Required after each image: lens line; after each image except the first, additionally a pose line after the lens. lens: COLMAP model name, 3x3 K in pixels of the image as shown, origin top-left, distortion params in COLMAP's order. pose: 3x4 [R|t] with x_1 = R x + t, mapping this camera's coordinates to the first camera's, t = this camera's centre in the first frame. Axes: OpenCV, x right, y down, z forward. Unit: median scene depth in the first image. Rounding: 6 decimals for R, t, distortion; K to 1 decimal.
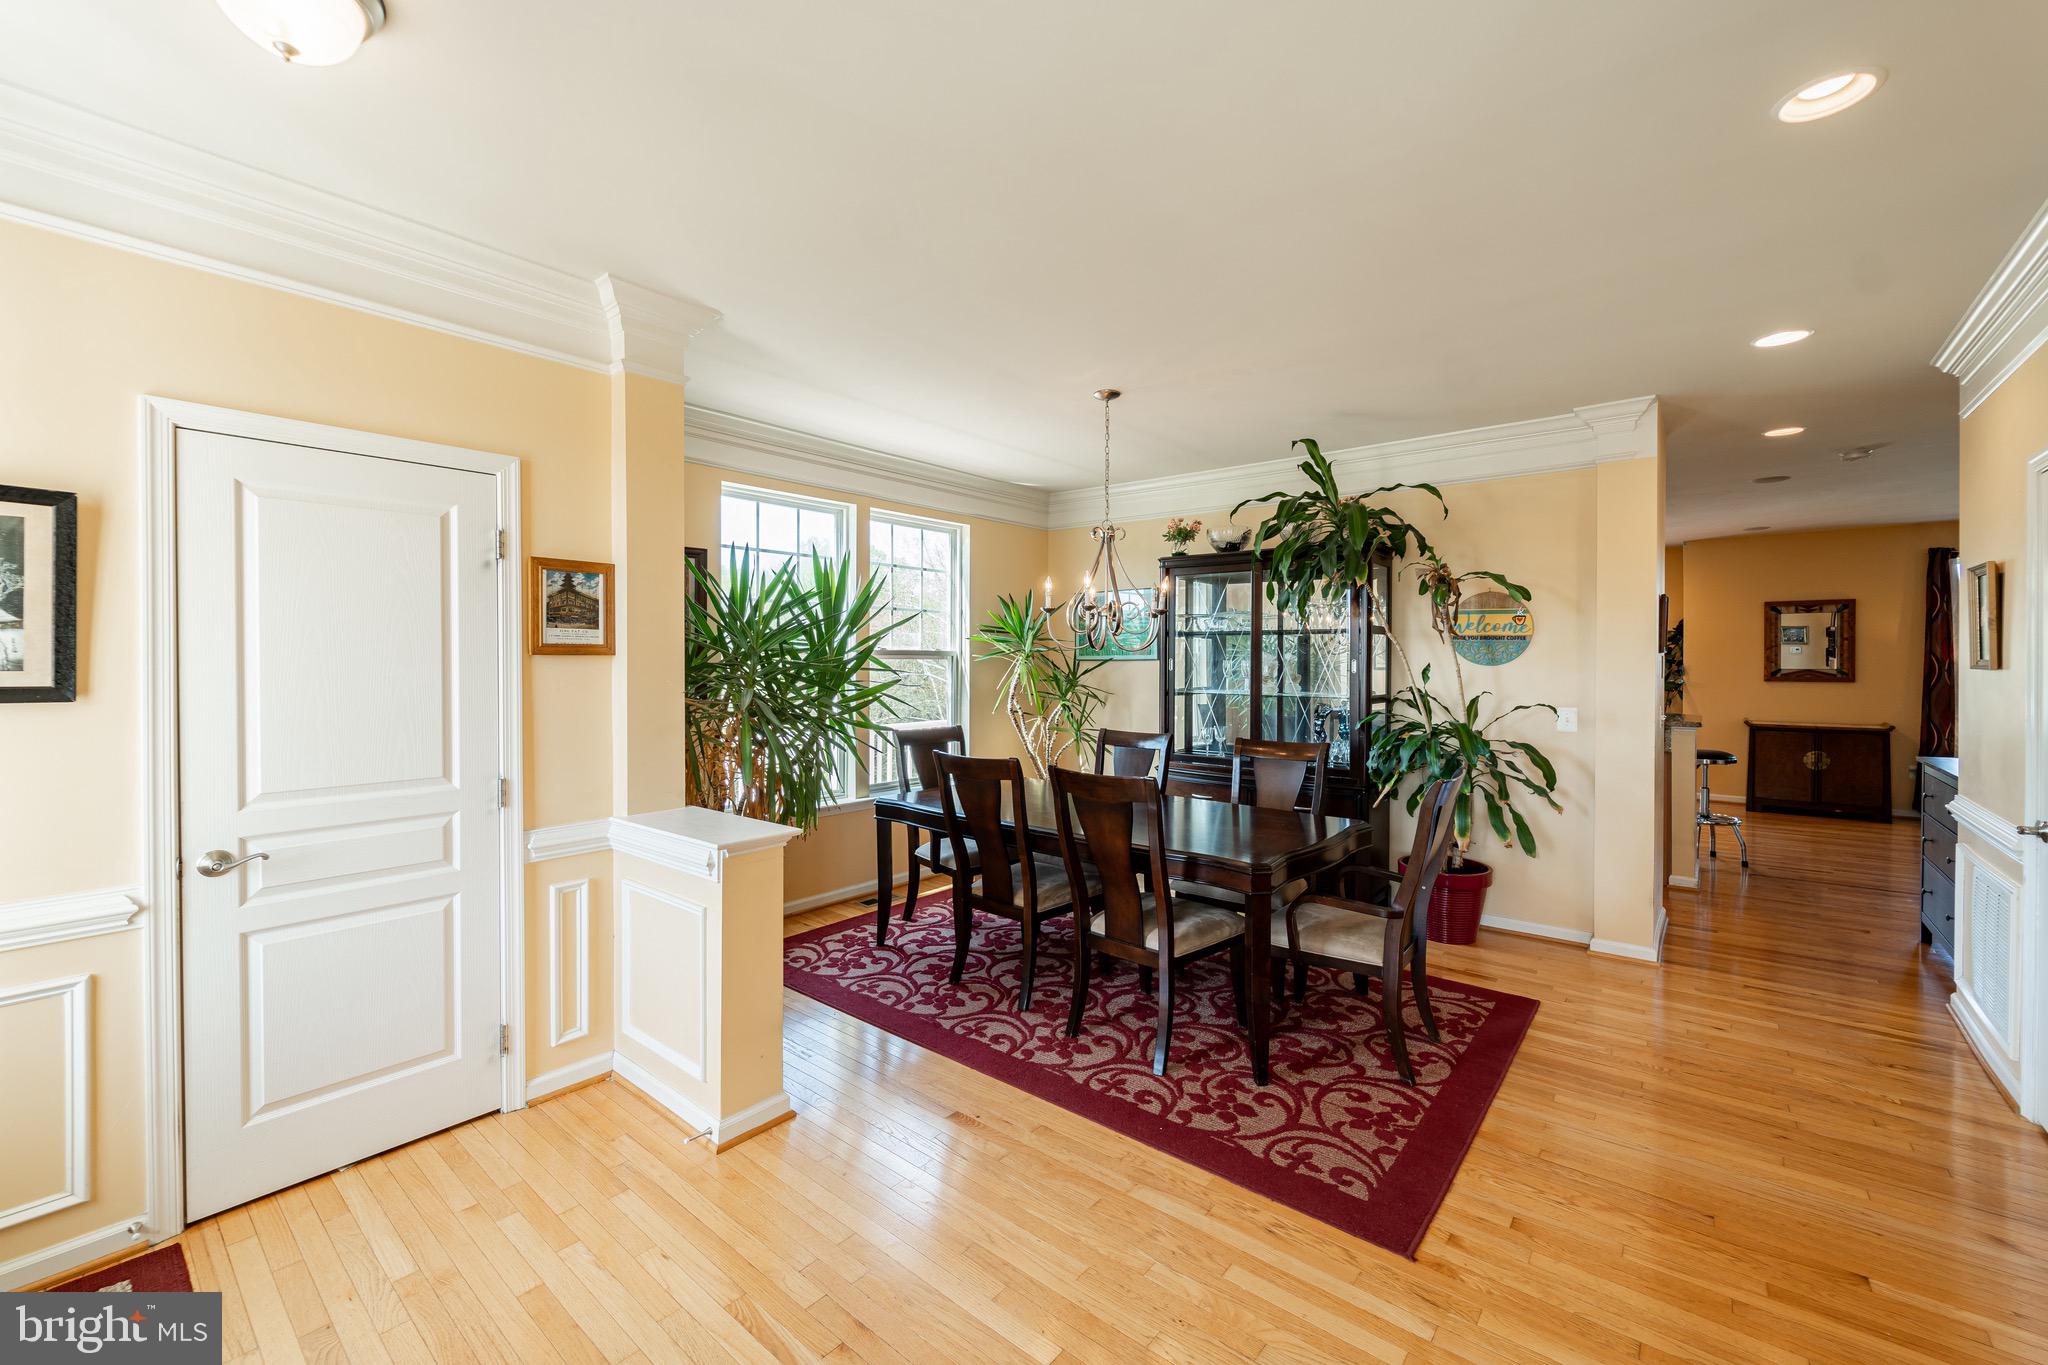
lens RADIAL K [[830.8, 0, 1033.3], [0, 830.8, 666.3], [0, 0, 1]] dist [-0.000156, 0.000131]
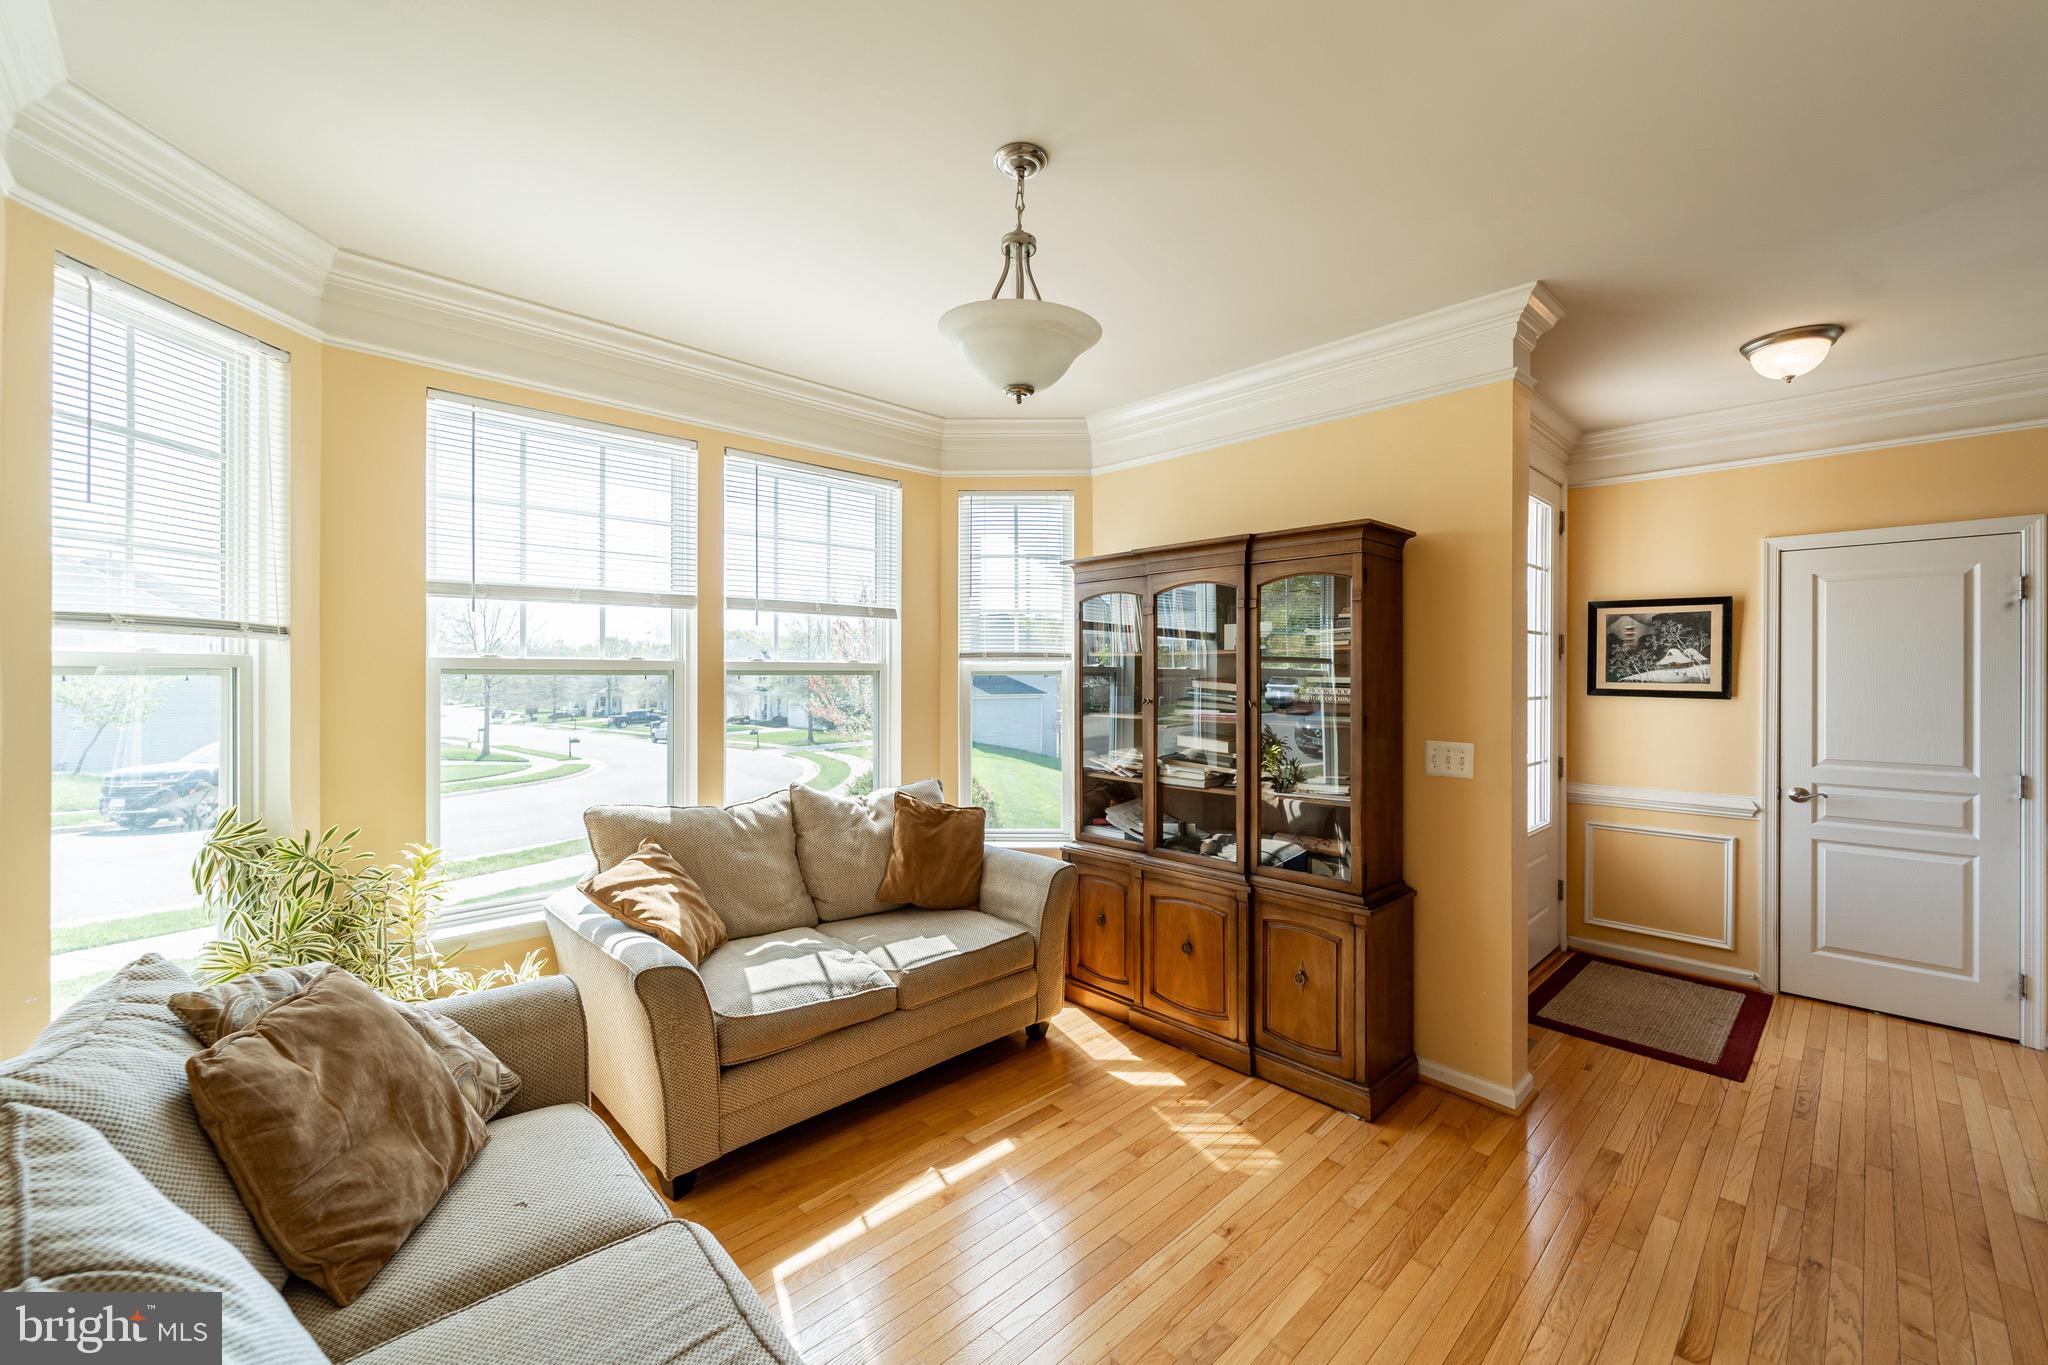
lens RADIAL K [[830.8, 0, 1025.9], [0, 830.8, 678.1], [0, 0, 1]] dist [-0.000156, 0.000131]
pose [[-0.102079, 0.001518, -0.994775, 0.782454], [-0.014566, 0.999889, 0.003021, 0.007765], [0.994670, 0.014799, -0.102045, -0.377415]]
